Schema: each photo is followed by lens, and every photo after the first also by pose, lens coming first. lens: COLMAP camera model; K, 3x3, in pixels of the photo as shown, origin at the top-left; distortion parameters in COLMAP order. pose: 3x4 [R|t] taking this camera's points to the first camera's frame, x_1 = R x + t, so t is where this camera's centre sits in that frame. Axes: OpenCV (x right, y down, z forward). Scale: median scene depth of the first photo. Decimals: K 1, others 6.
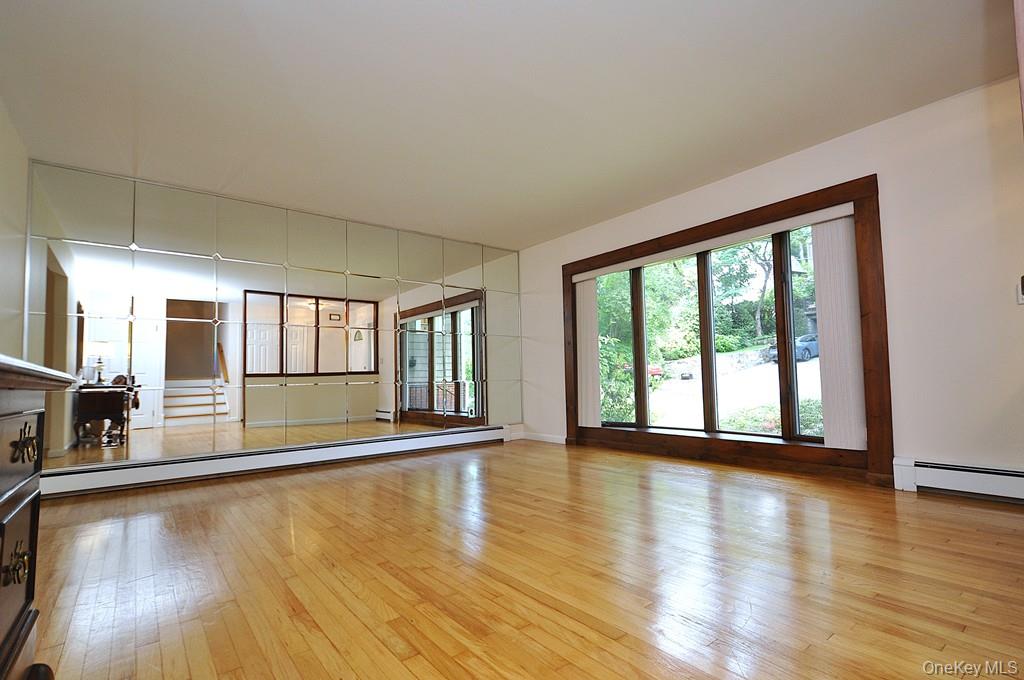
lens RADIAL K [[478.5, 0, 509.1], [0, 478.5, 355.5], [0, 0, 1]] dist [0.004225, -0.000517]
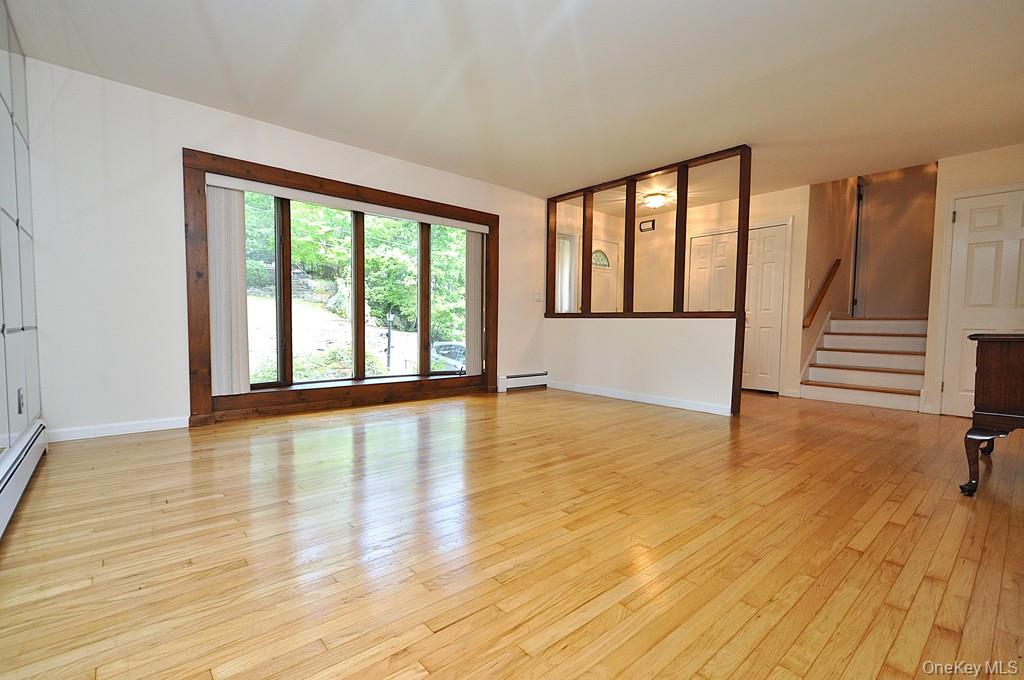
lens RADIAL K [[454.0, 0, 516.3], [0, 454.0, 353.0], [0, 0, 1]] dist [0.000406, -0.000226]
pose [[-0.059275, -0.038870, 0.997485, -0.669953], [-0.060489, 0.997545, 0.035278, 0.042895], [-0.996407, -0.058246, -0.061481, 0.747064]]
